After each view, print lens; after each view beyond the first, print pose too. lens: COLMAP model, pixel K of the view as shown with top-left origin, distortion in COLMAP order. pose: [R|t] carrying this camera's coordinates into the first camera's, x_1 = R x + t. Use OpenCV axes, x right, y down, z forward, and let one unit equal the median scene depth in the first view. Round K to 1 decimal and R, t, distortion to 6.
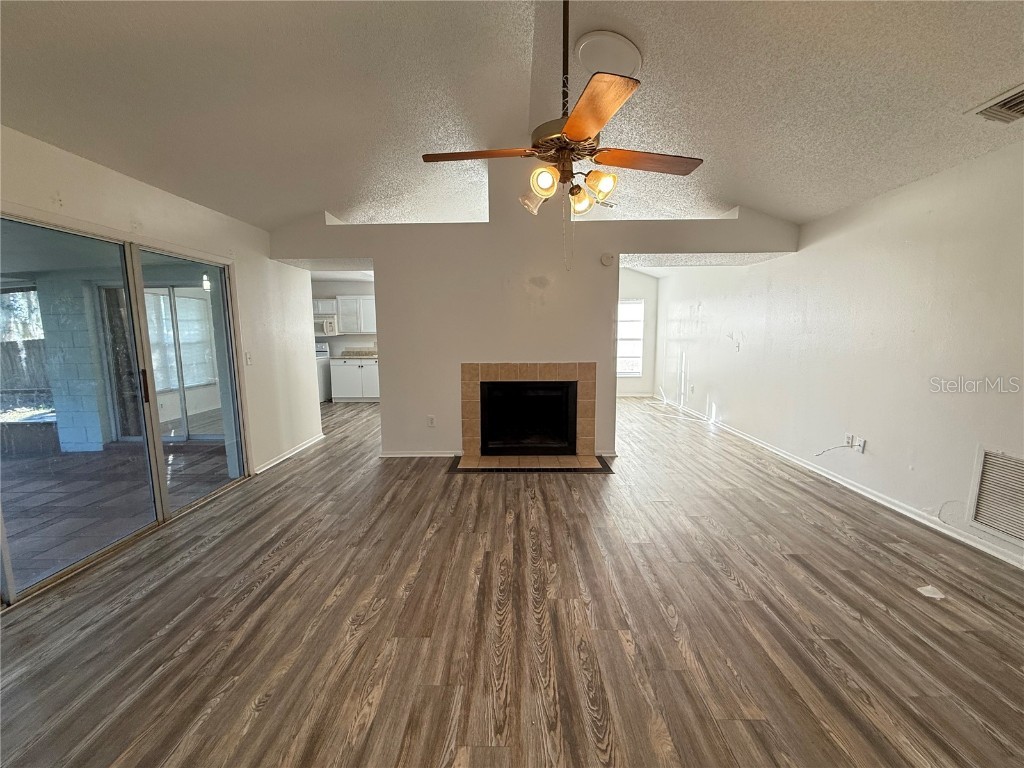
lens RADIAL K [[409.7, 0, 507.5], [0, 409.7, 379.1], [0, 0, 1]] dist [-0.002106, -0.000003]
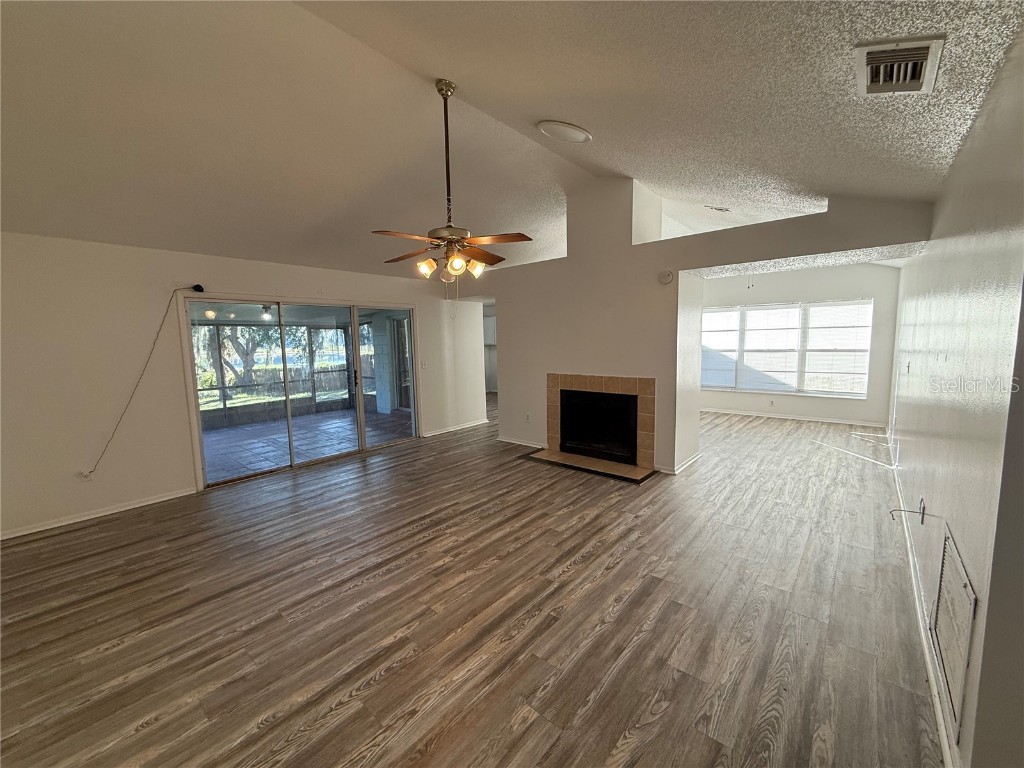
lens RADIAL K [[409.7, 0, 508.9], [0, 409.7, 380.9], [0, 0, 1]] dist [-0.002106, -0.000003]
pose [[0.767806, 0.056883, -0.638152, 0.853301], [-0.056457, 0.998183, 0.021048, -0.051515], [0.638190, 0.019867, 0.769623, -0.028390]]
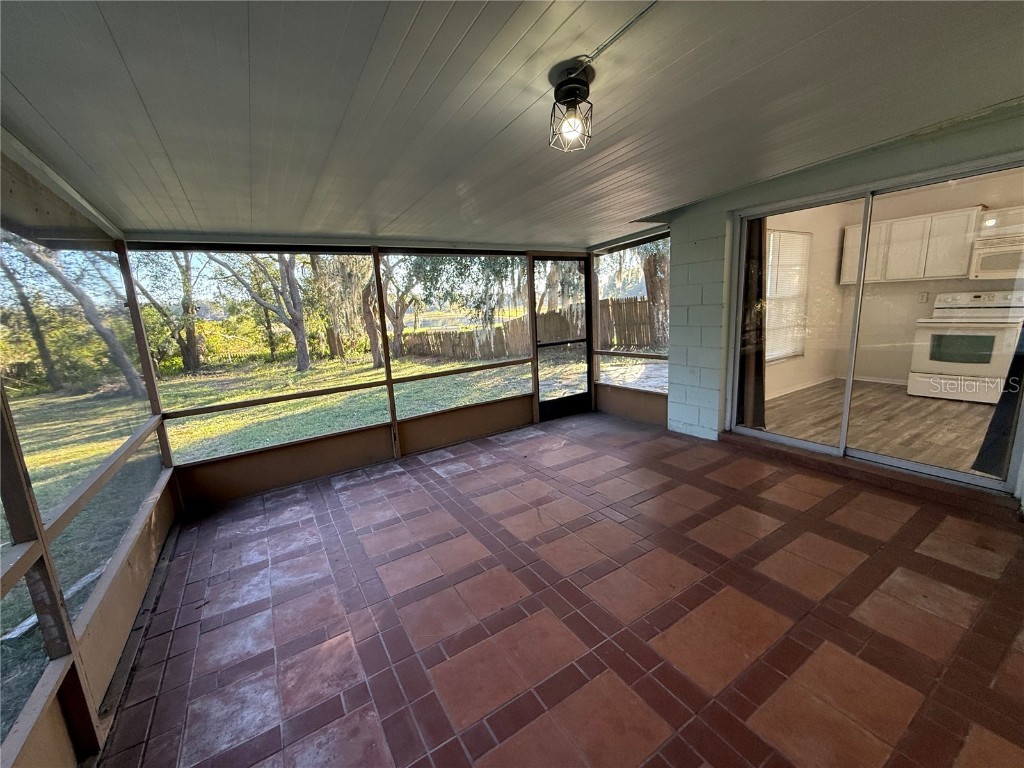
lens RADIAL K [[409.7, 0, 507.7], [0, 409.7, 383.5], [0, 0, 1]] dist [-0.002106, -0.000003]
pose [[0.548699, 0.138568, -0.824456, -1.022162], [-0.043749, 0.989576, 0.137204, -0.035647], [0.834874, -0.039215, 0.549042, 0.439870]]
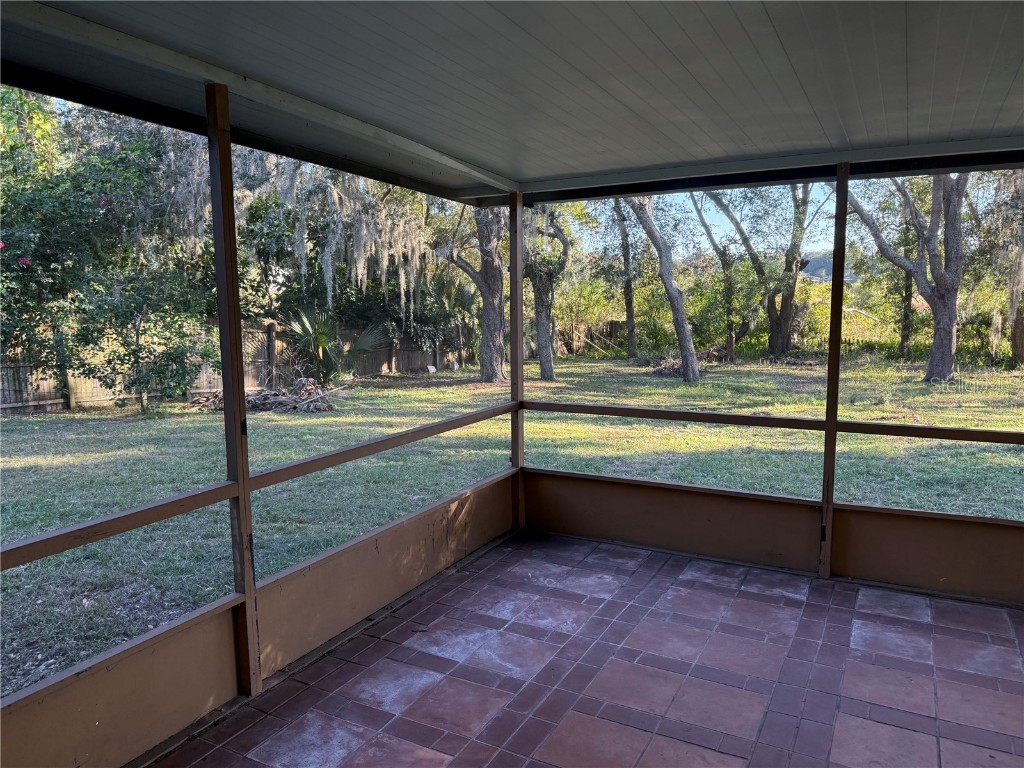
lens RADIAL K [[716.7, 0, 508.0], [0, 716.7, 387.6], [0, 0, 1]] dist [0.071104, -0.095416]
pose [[-0.462388, 0.138250, -0.875833, -1.034382], [-0.081194, 0.977018, 0.197088, -0.097527], [0.882952, 0.162244, -0.440536, 0.896024]]
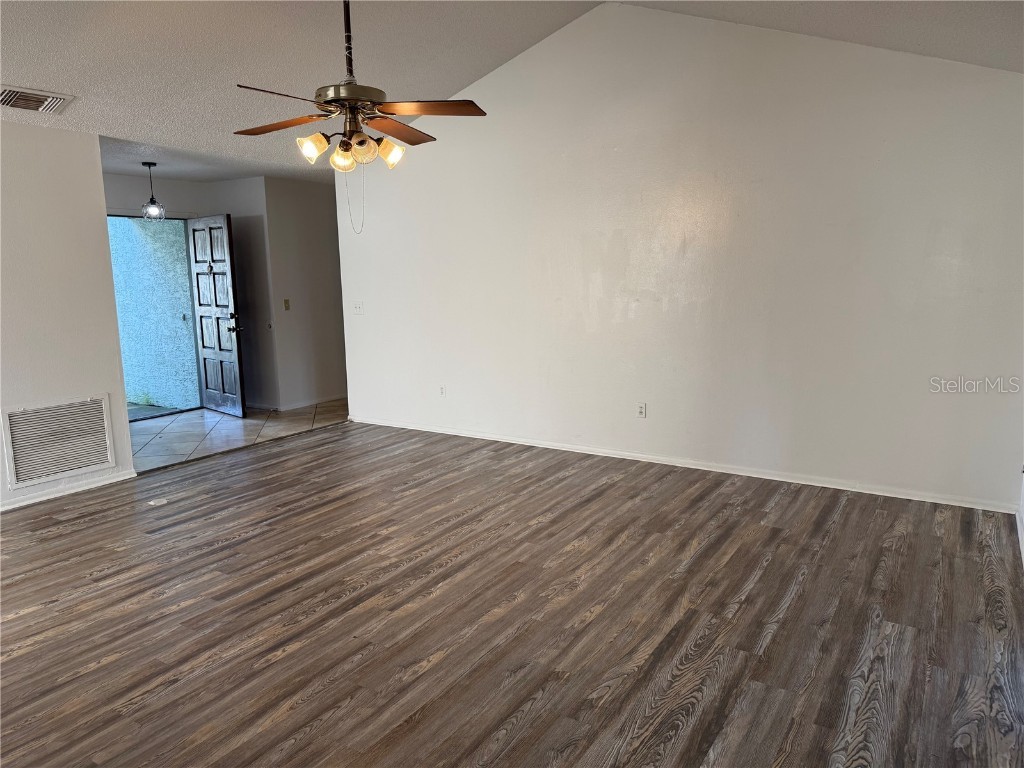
lens RADIAL K [[716.7, 0, 503.7], [0, 716.7, 385.6], [0, 0, 1]] dist [0.071104, -0.095416]
pose [[-0.853112, -0.063172, 0.517889, -0.702567], [0.081714, 0.964213, 0.252222, -0.210602], [-0.515289, 0.257492, -0.817420, 1.528298]]
